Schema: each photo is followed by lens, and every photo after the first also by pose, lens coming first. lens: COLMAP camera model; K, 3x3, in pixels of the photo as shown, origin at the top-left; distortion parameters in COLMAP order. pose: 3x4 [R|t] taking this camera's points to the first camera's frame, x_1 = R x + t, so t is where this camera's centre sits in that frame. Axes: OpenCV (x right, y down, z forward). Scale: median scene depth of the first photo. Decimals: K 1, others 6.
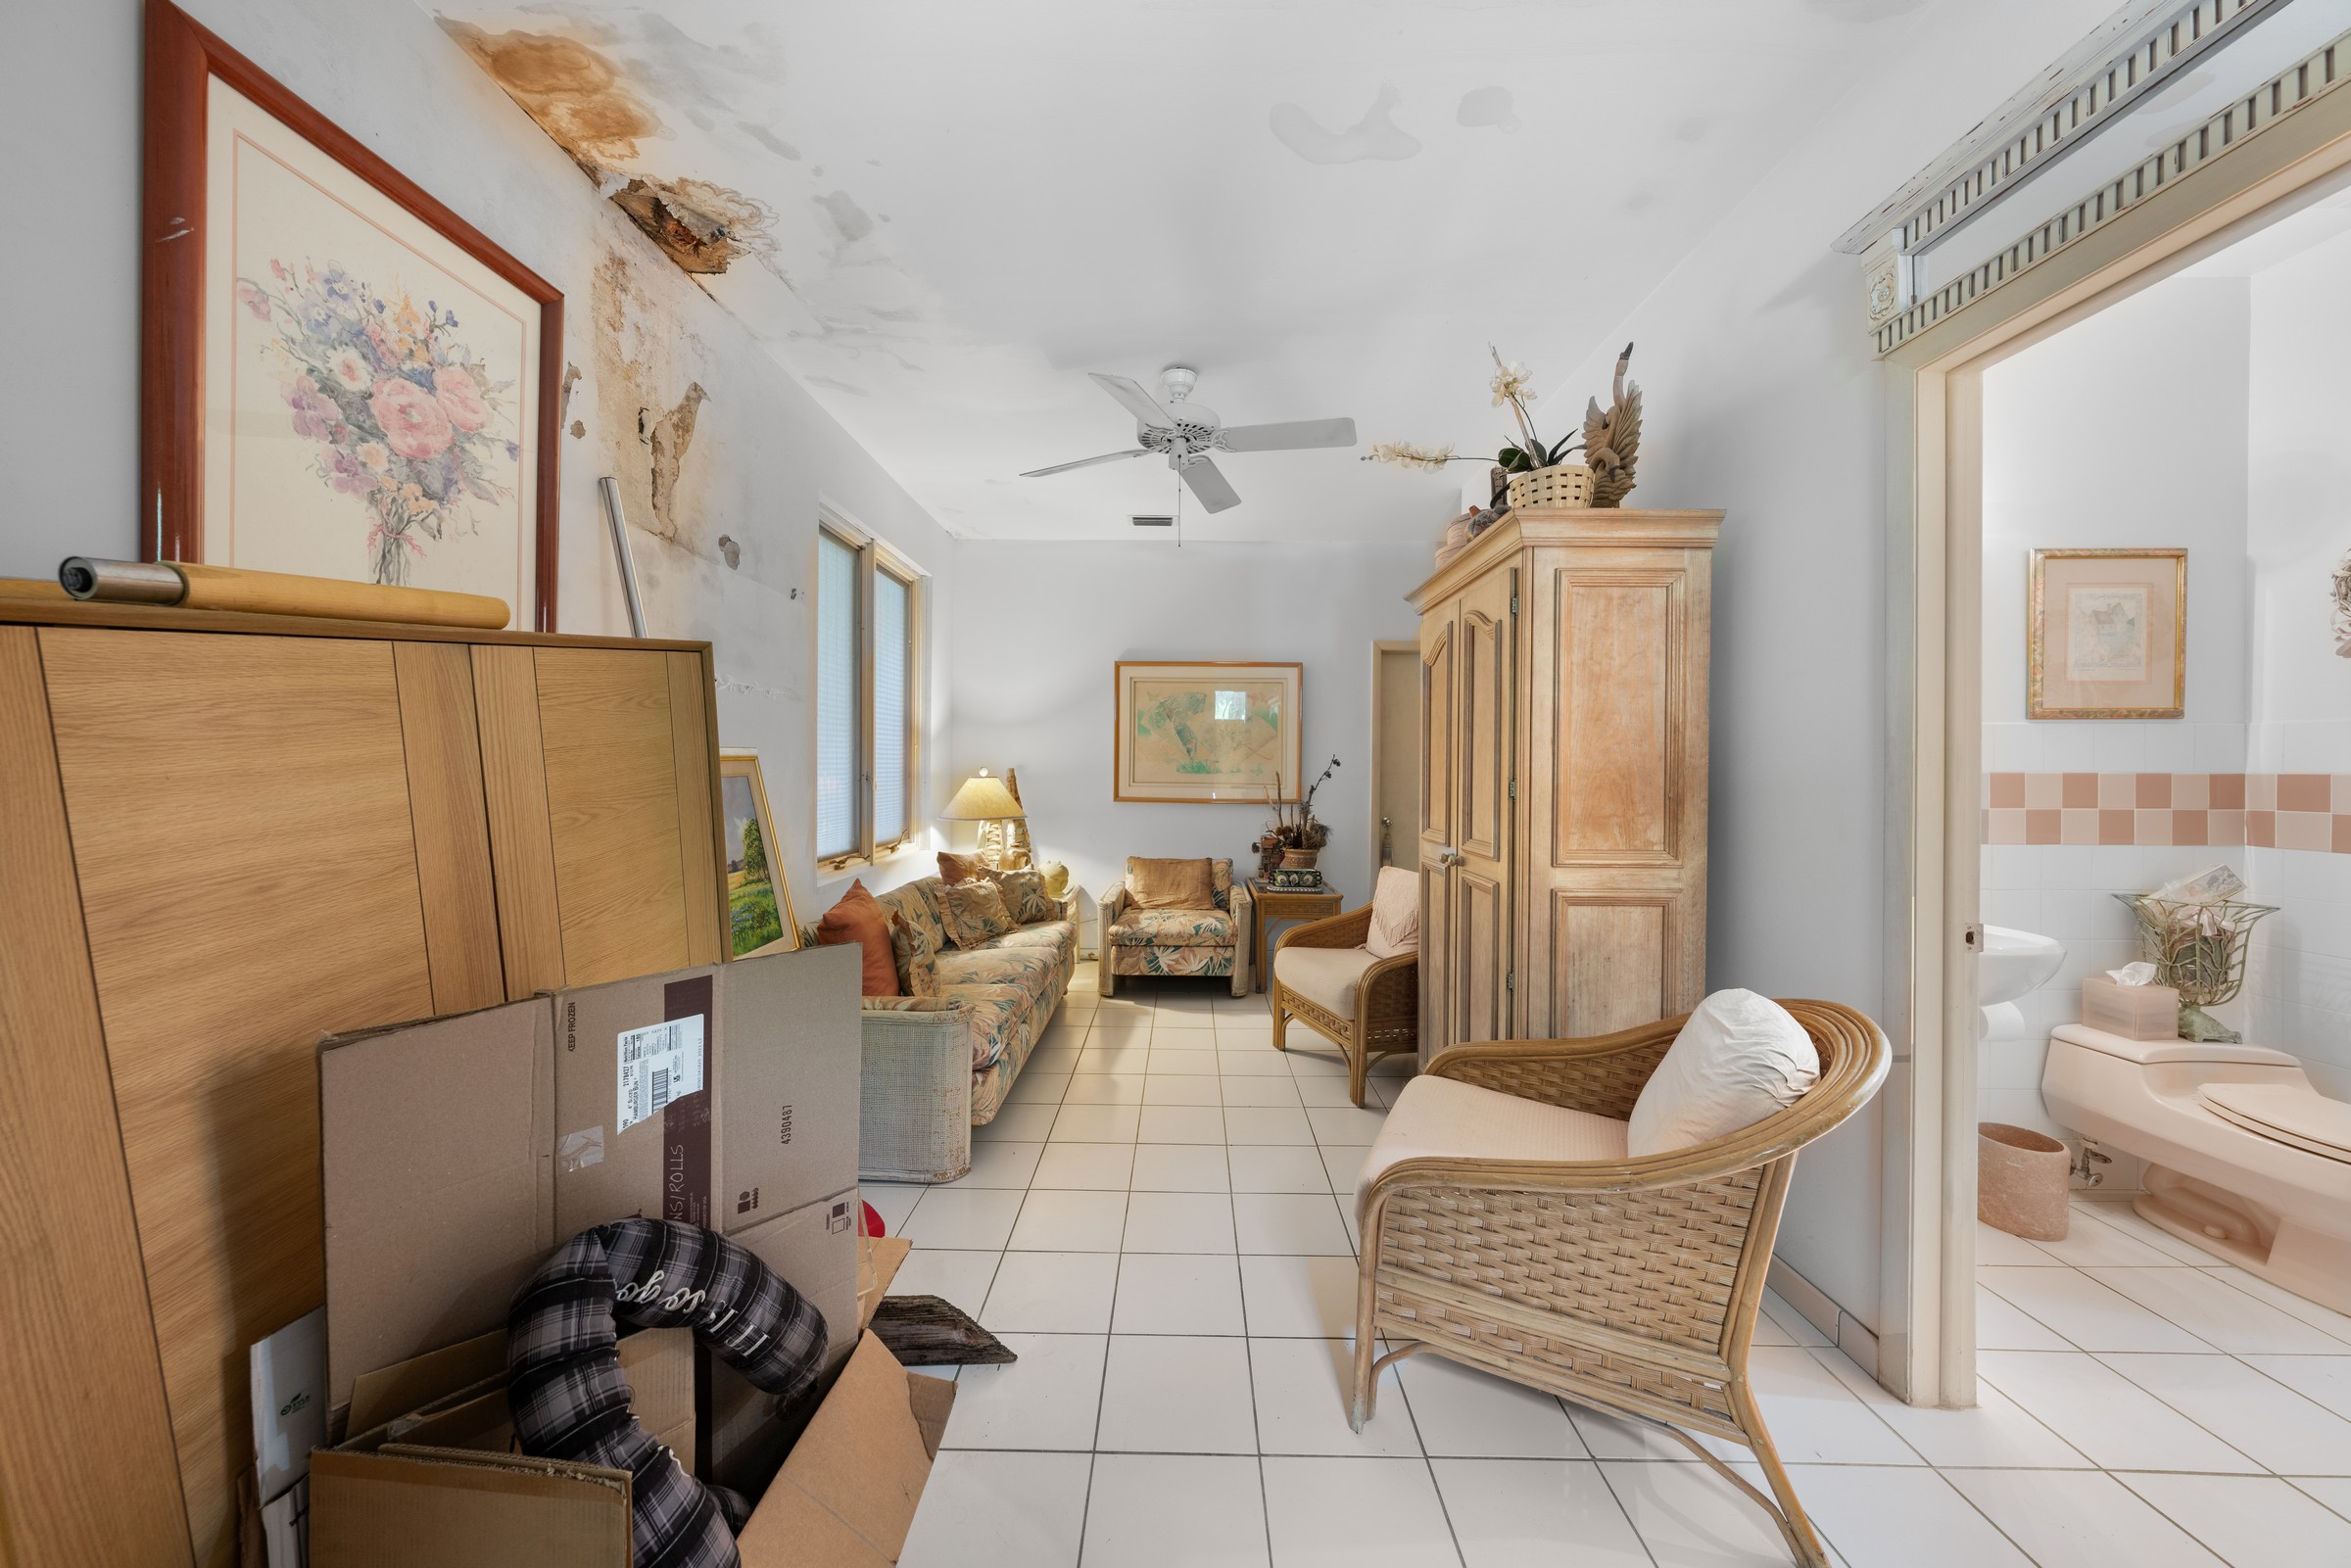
lens RADIAL K [[796.4, 0, 1165.6], [0, 796.4, 778.1], [0, 0, 1]] dist [-0.005151, 0.000568]
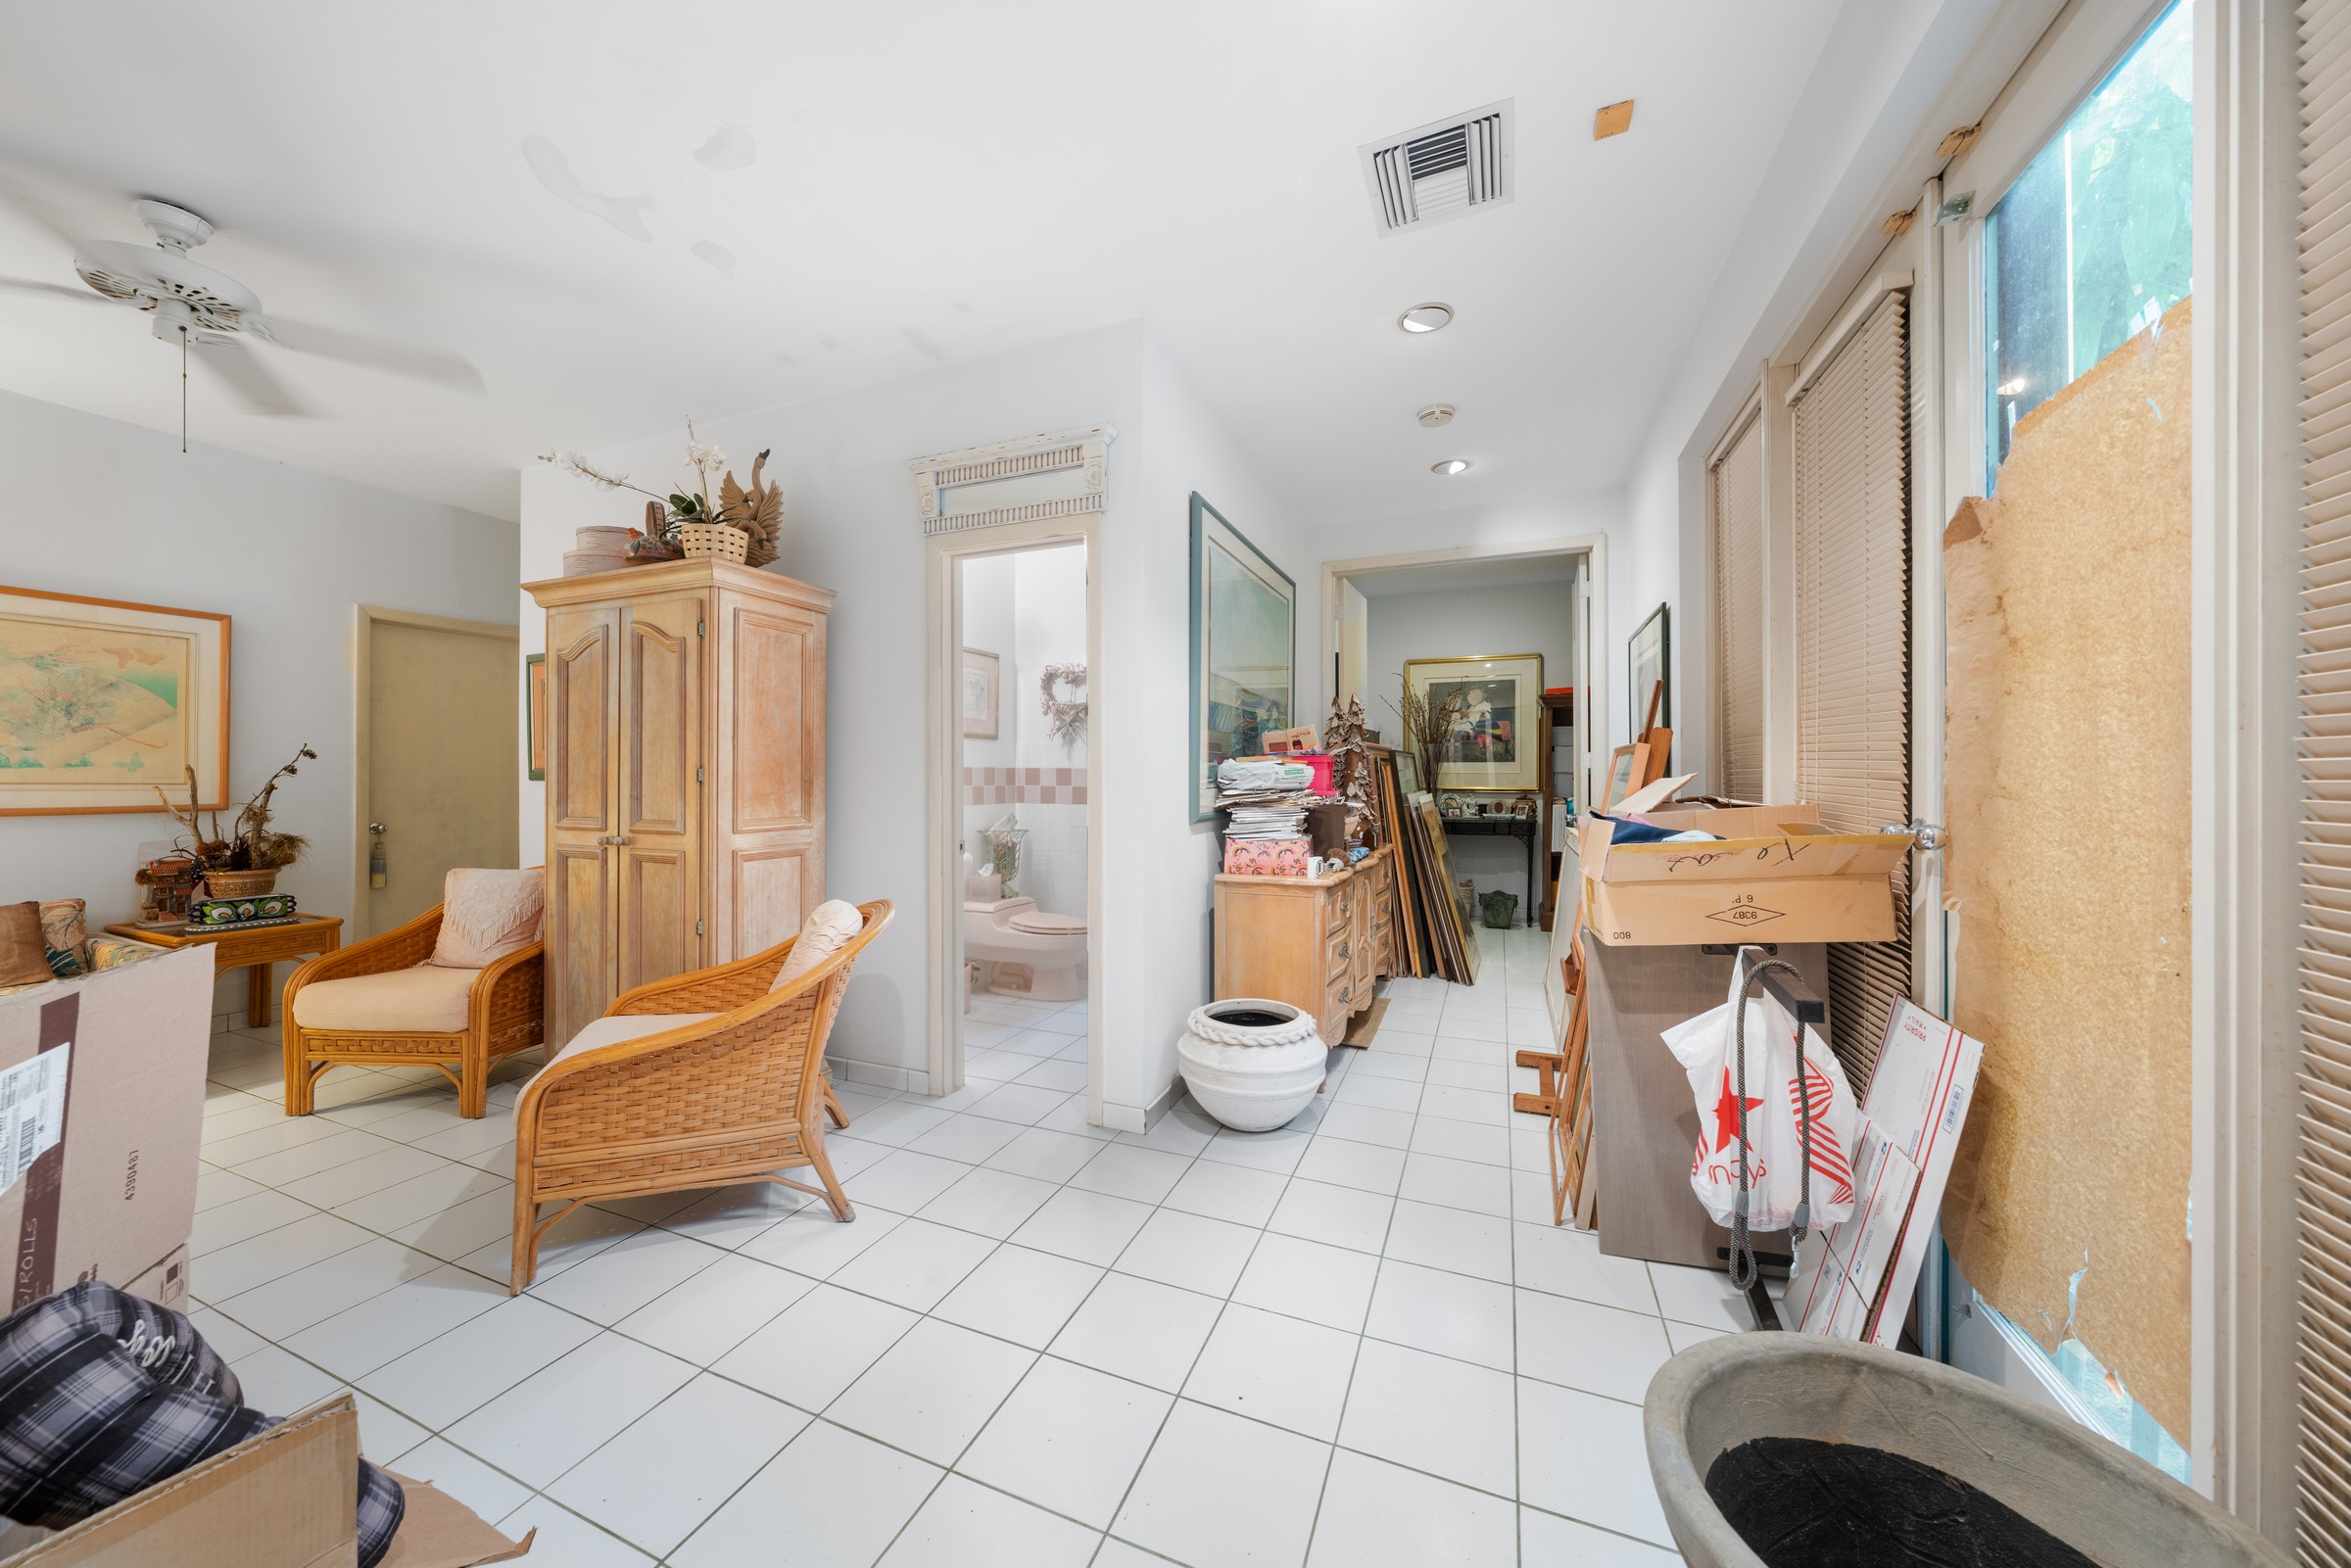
lens RADIAL K [[803.5, 0, 1175.5], [0, 803.5, 784.0], [0, 0, 1]] dist [-0.032909, 0.000033]
pose [[0.361512, -0.010754, 0.932305, -0.454837], [0.006768, 0.999937, 0.008910, 0.021863], [-0.932343, 0.003089, 0.361562, -0.151895]]
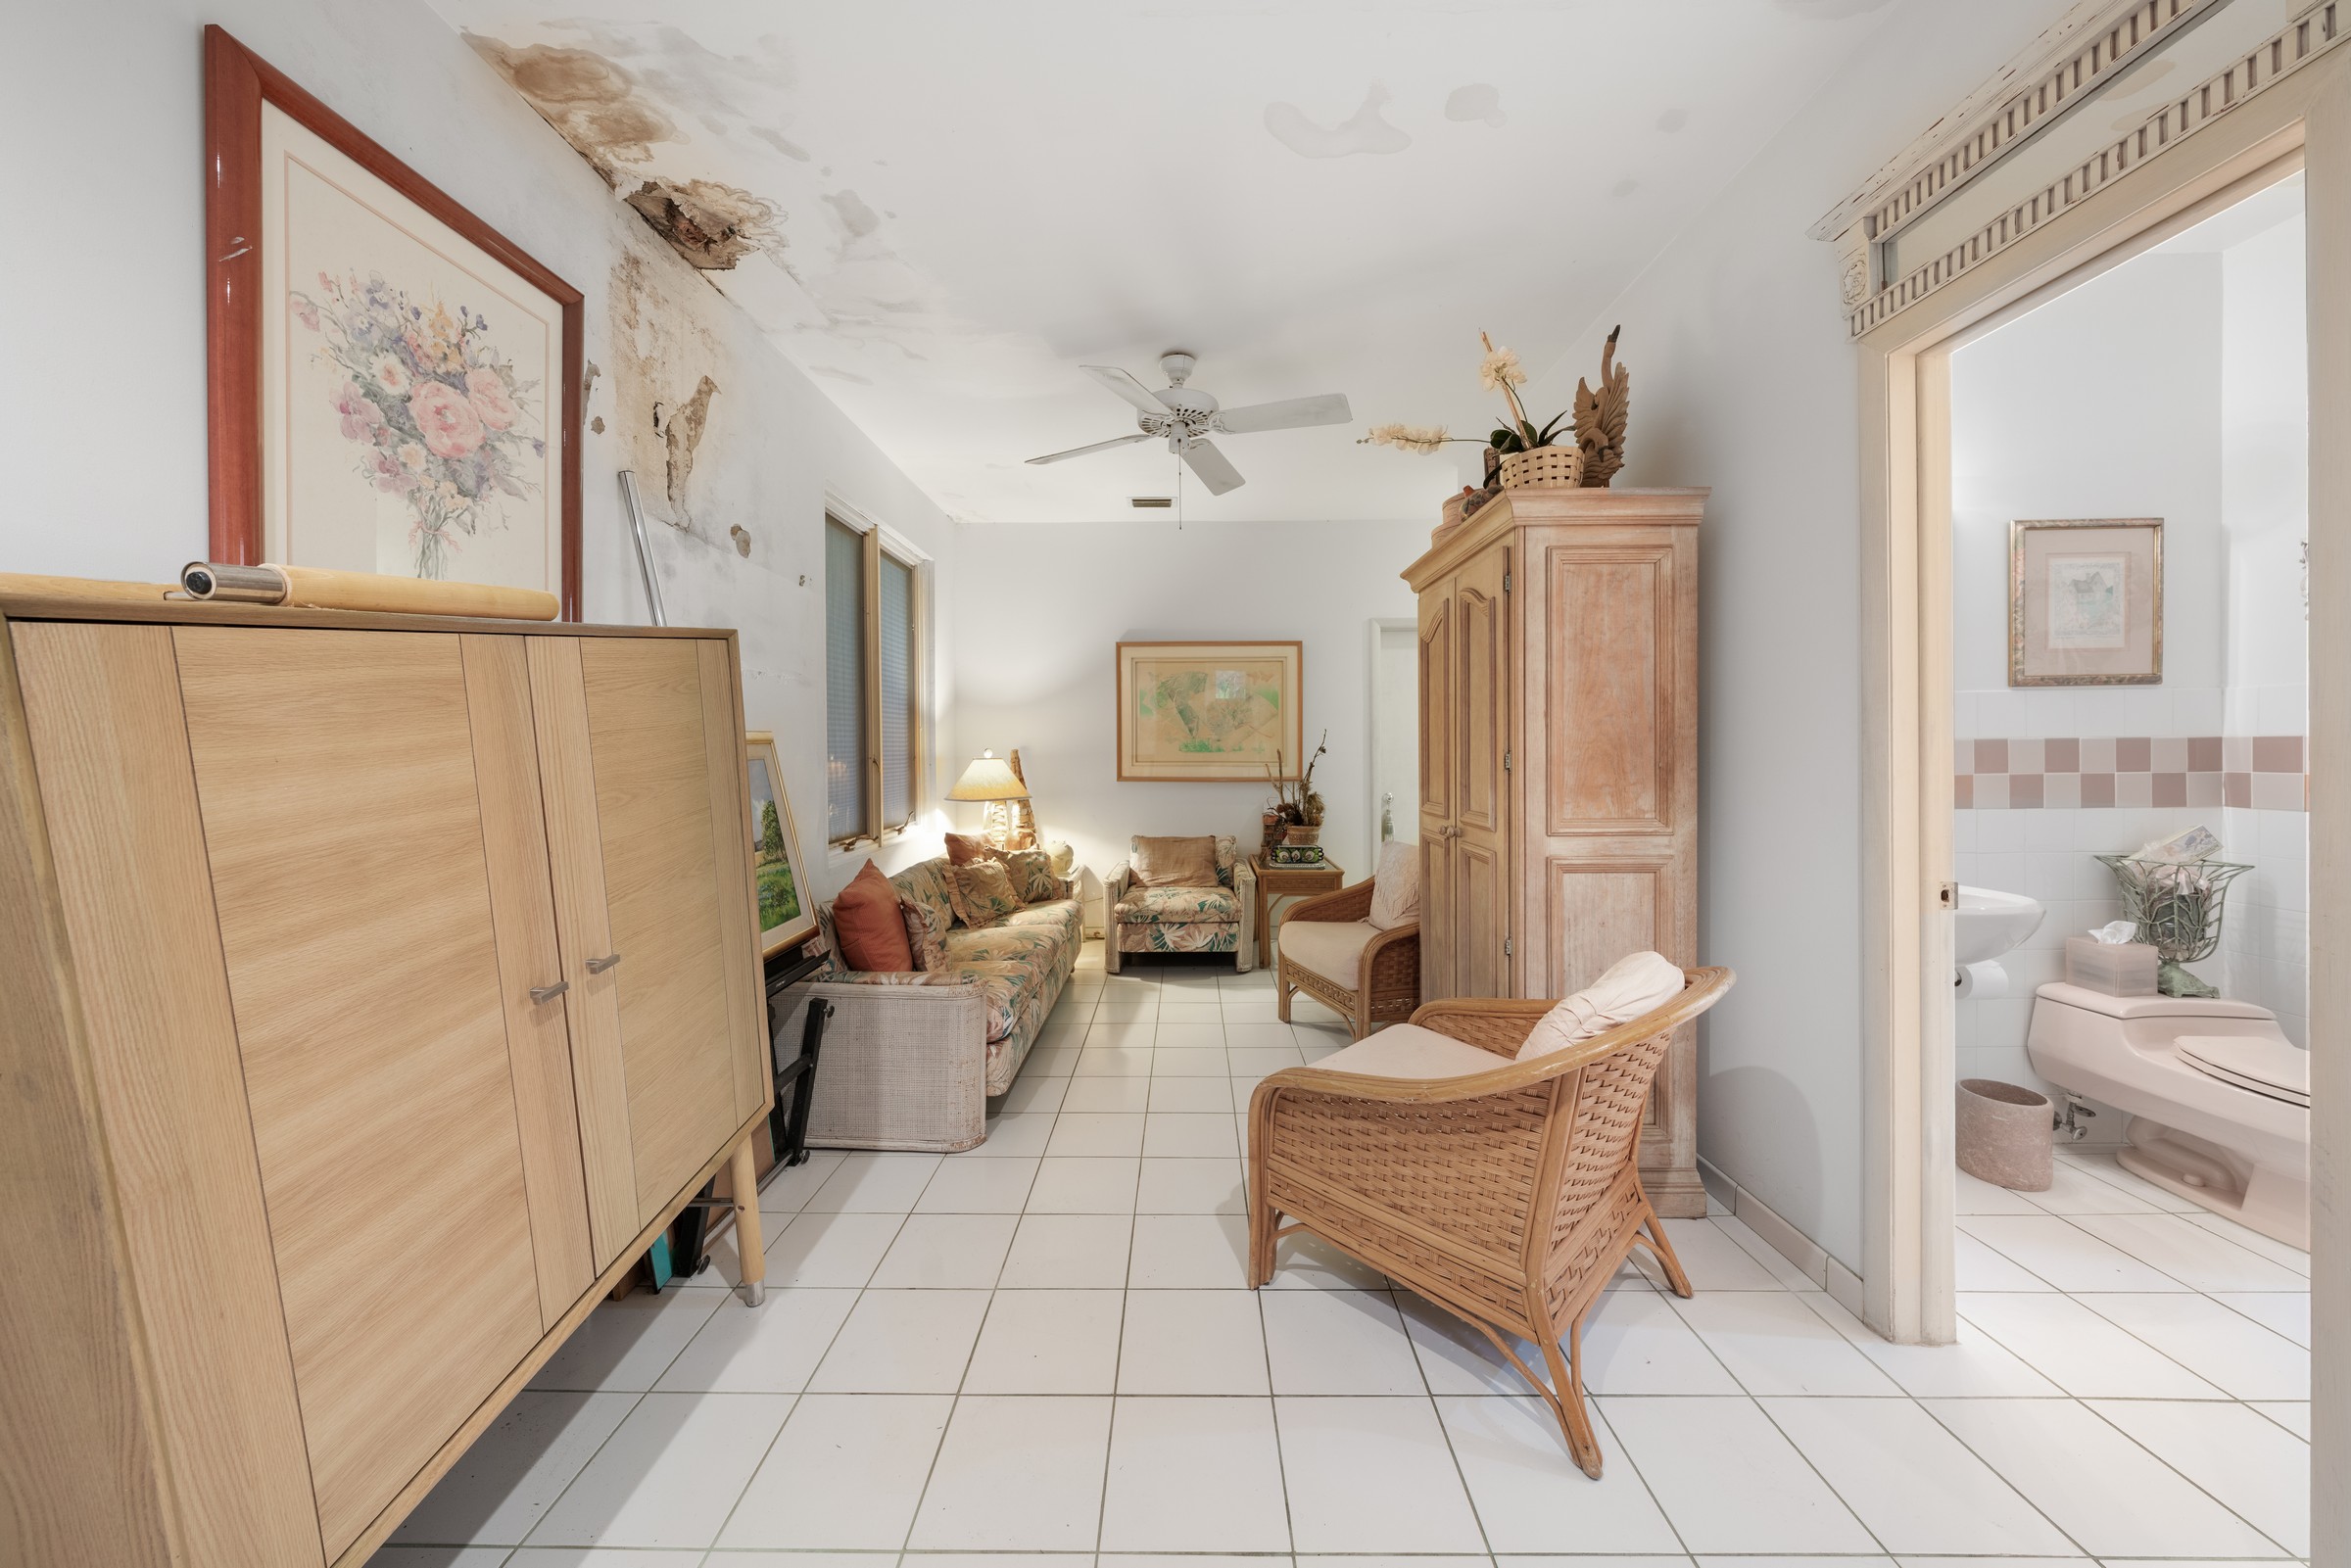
lens RADIAL K [[800.4, 0, 1164.6], [0, 800.4, 760.4], [0, 0, 1]] dist [-0.003855, 0.000058]
pose [[0.999905, -0.013700, -0.001596, -0.007372], [0.013703, 0.999904, 0.001891, 0.004716], [0.001570, -0.001912, 0.999997, -0.037454]]
